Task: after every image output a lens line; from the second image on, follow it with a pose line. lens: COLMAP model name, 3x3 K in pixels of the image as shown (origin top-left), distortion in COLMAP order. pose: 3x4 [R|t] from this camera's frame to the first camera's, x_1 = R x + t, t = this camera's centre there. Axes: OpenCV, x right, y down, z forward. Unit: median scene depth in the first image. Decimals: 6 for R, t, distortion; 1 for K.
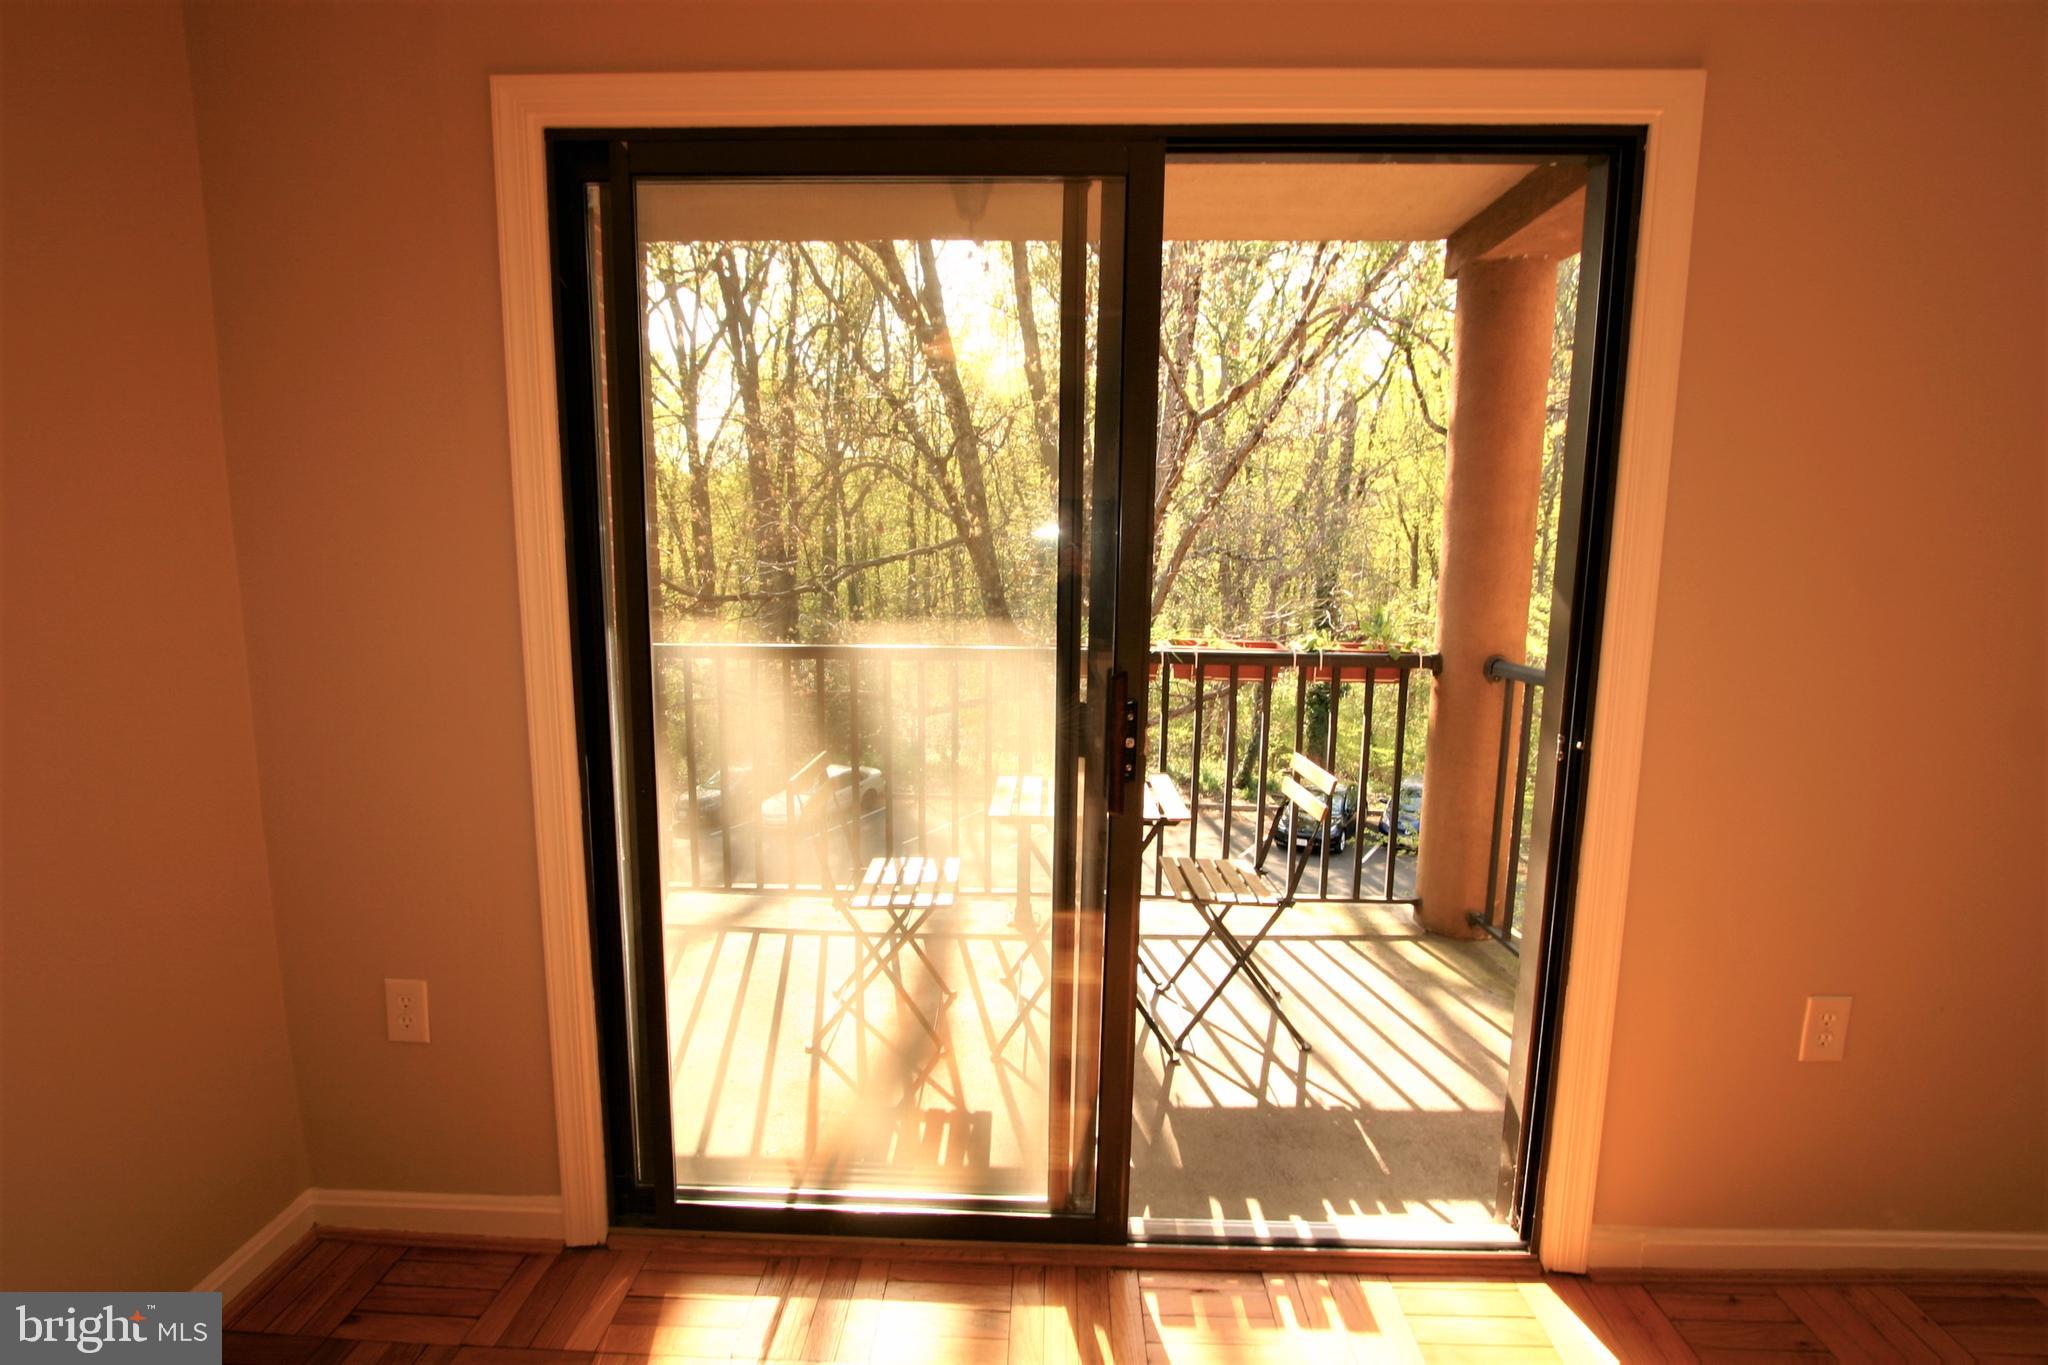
lens RADIAL K [[926.3, 0, 1014.9], [0, 926.3, 688.2], [0, 0, 1]] dist [-0.014444, -0.000081]
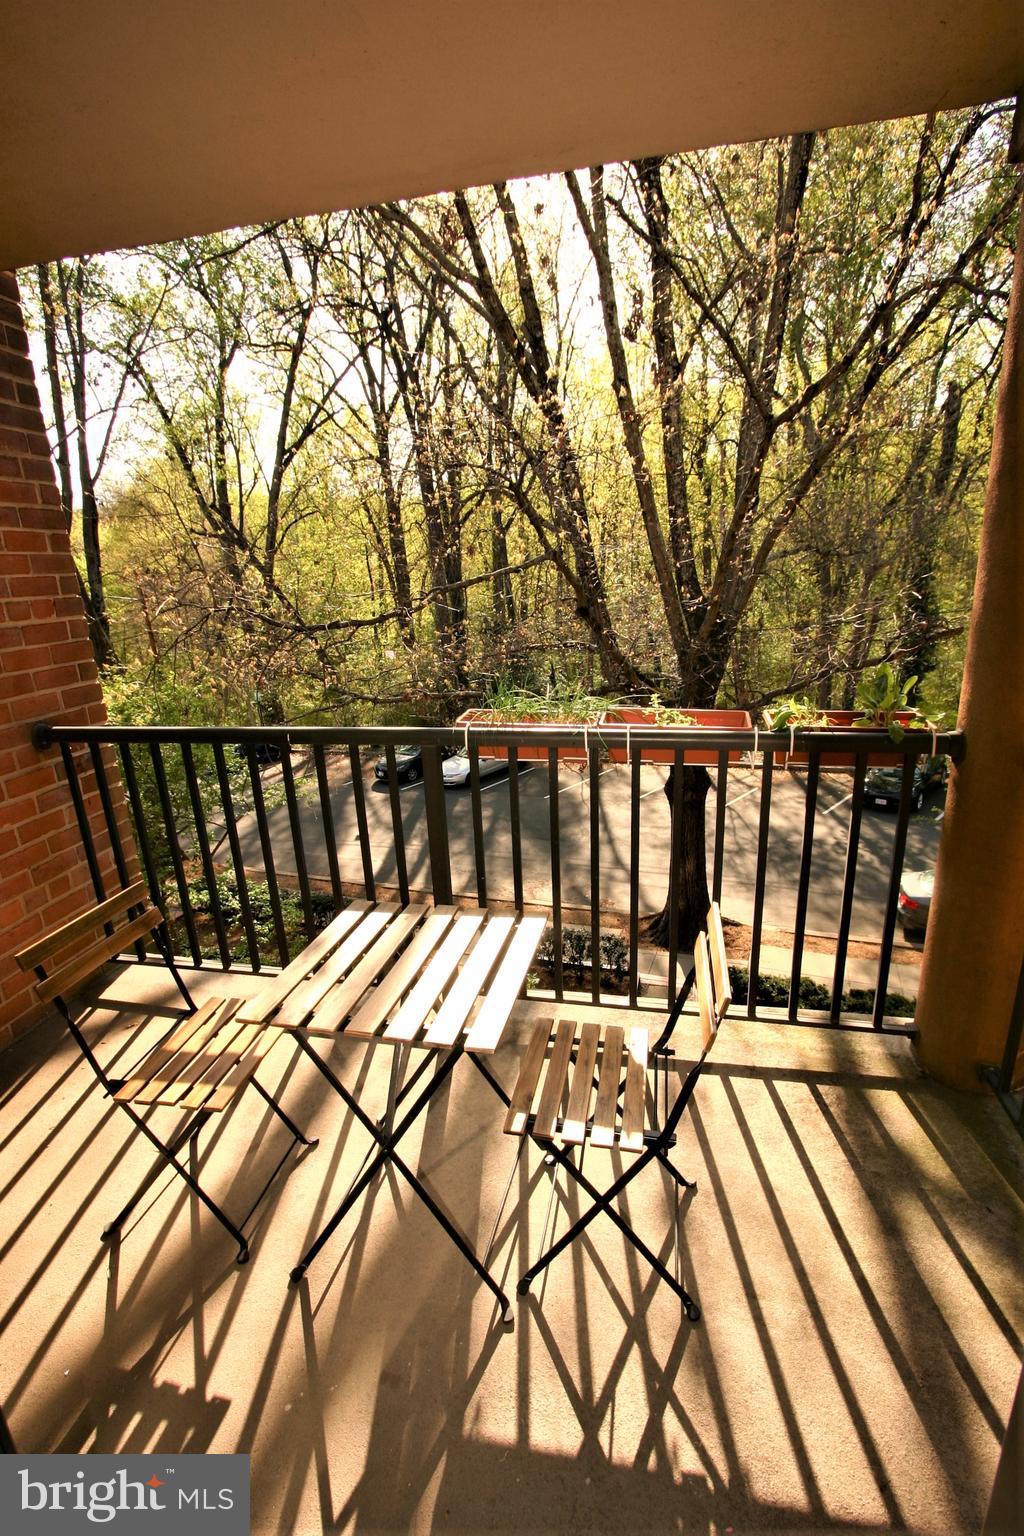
lens RADIAL K [[707.7, 0, 512.0], [0, 707.7, 768.0], [0, 0, 1]] dist [-0.001562, -0.000246]
pose [[0.980204, 0.006920, -0.197868, 0.217164], [0.022316, 0.989159, 0.145141, -0.103959], [0.196728, -0.146684, 0.969424, 0.369916]]
